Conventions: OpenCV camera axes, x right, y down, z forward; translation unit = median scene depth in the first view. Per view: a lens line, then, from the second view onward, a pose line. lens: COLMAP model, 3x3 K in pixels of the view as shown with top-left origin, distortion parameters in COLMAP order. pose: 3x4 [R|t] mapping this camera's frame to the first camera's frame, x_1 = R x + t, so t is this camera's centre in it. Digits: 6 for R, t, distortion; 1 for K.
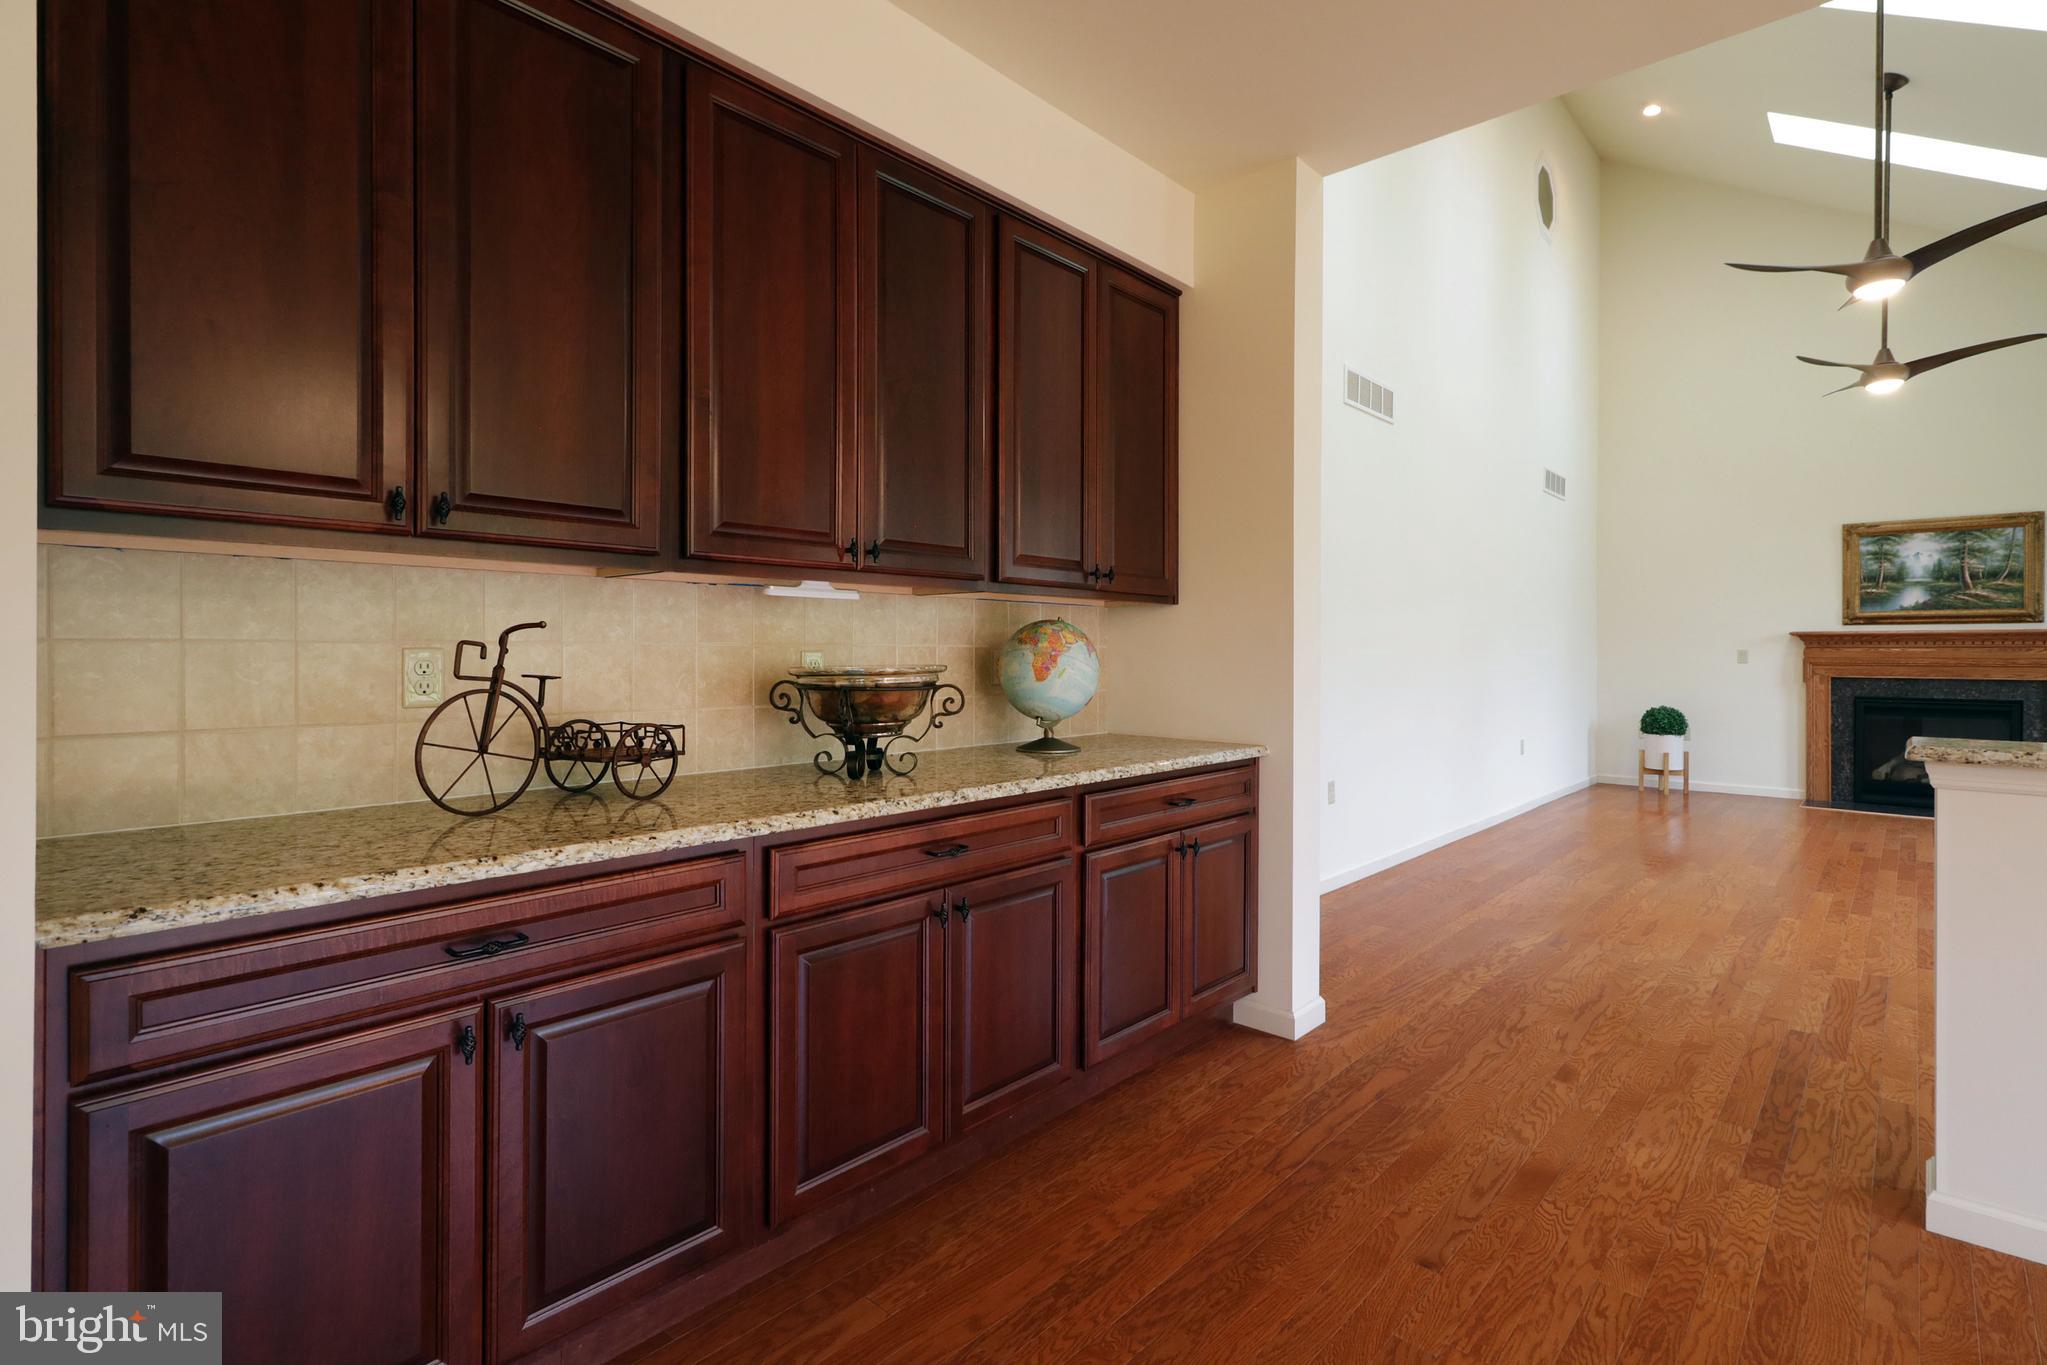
lens RADIAL K [[972.9, 0, 1019.0], [0, 972.9, 653.4], [0, 0, 1]] dist [-0.001184, 0.002464]
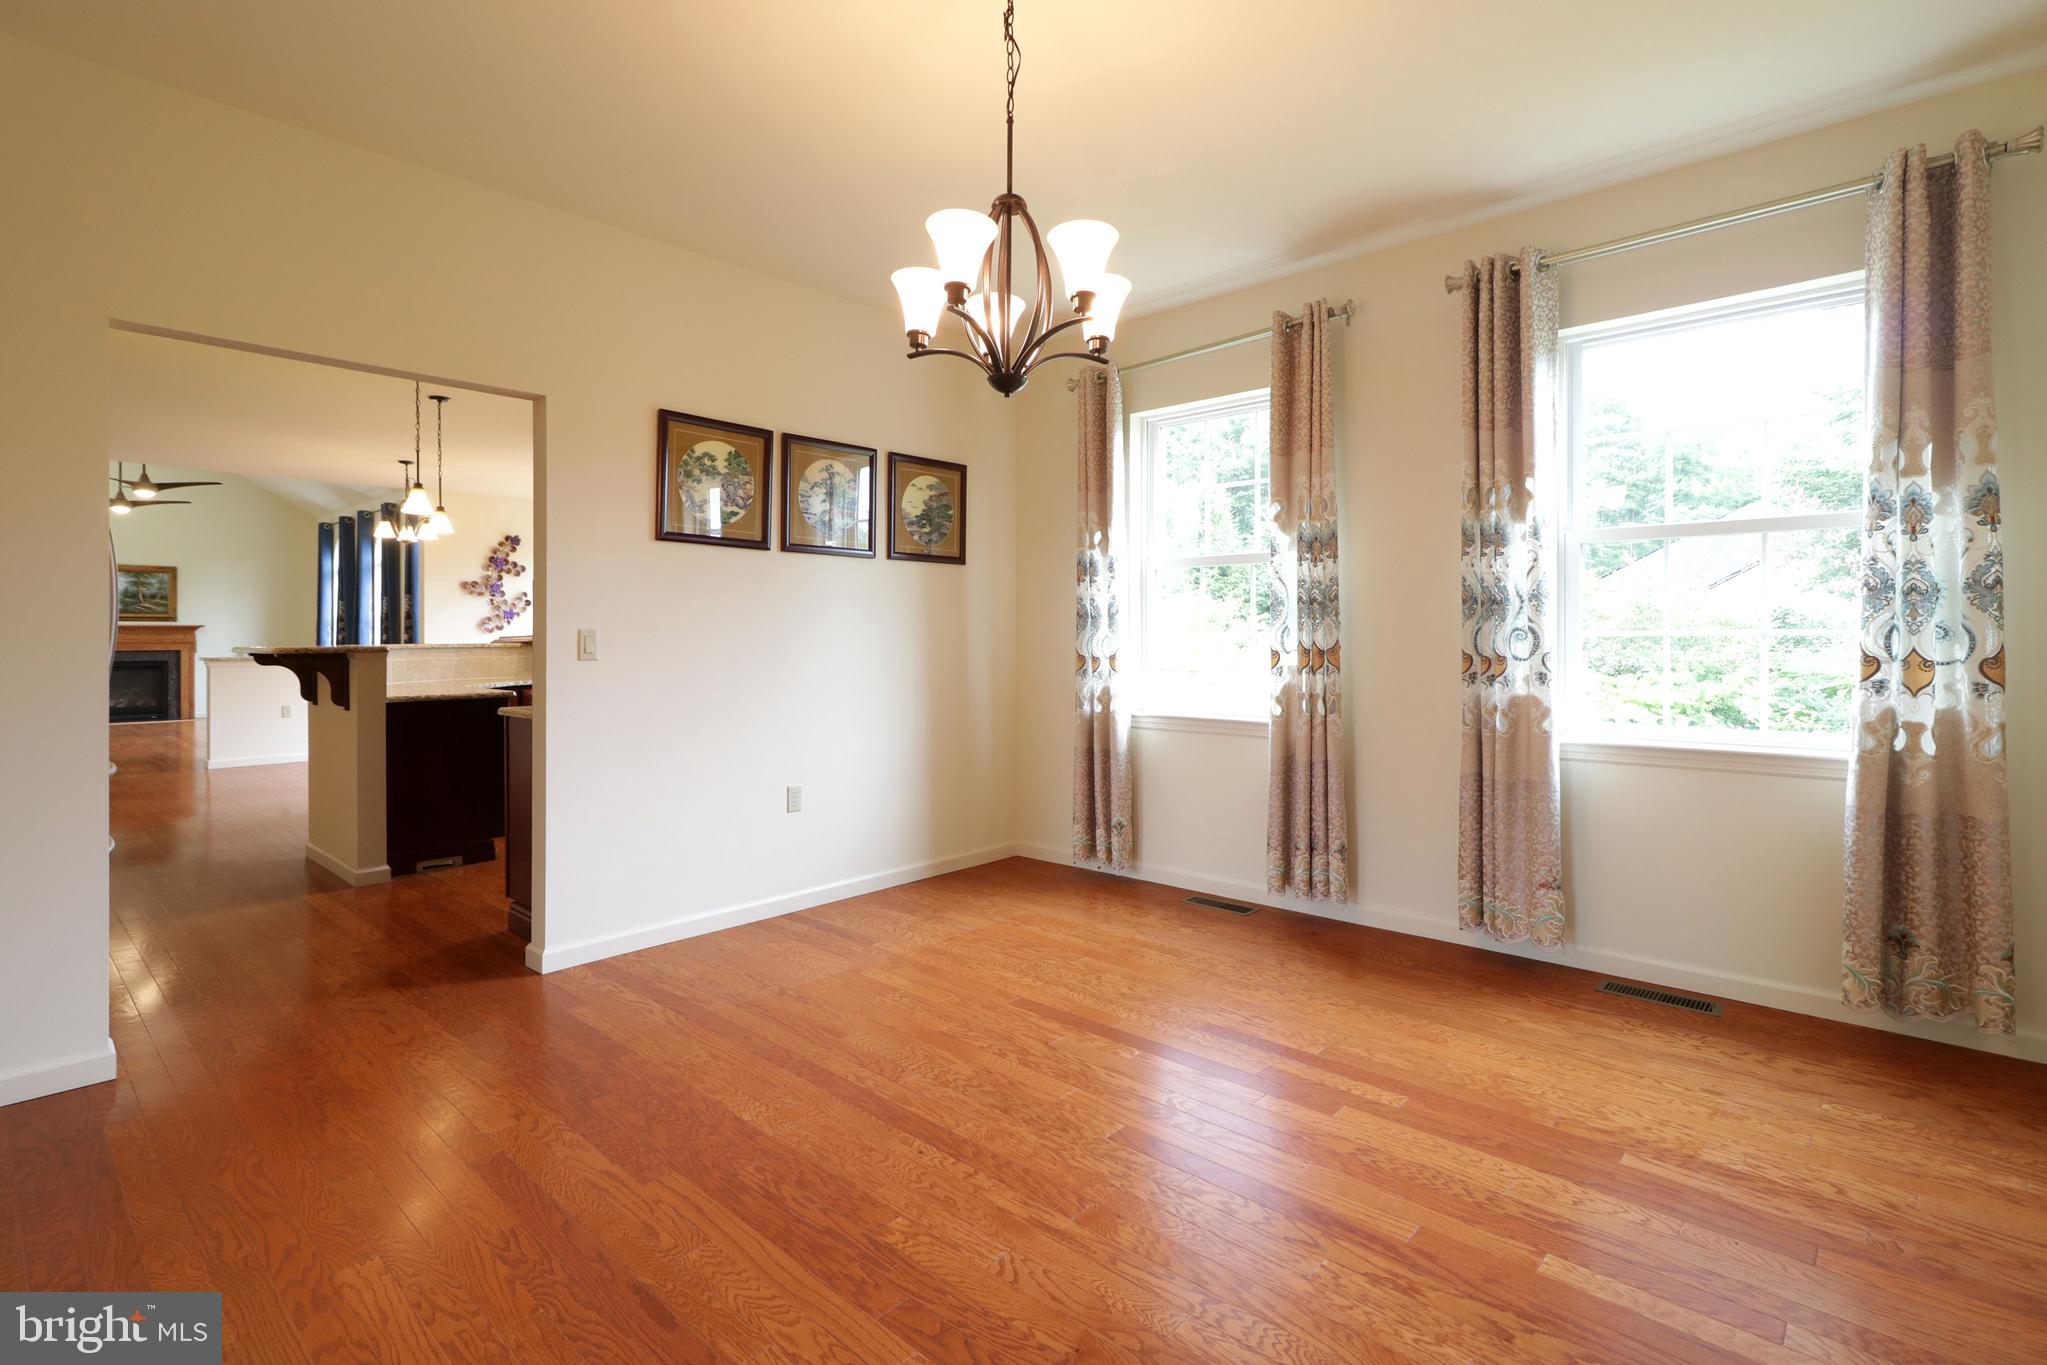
lens RADIAL K [[972.9, 0, 1044.2], [0, 972.9, 639.4], [0, 0, 1]] dist [-0.001184, 0.002464]
pose [[-0.021139, -0.006236, 0.999757, -0.971403], [0.003717, 0.999973, 0.006316, -0.000636], [-0.999770, 0.003849, -0.021116, -0.729998]]
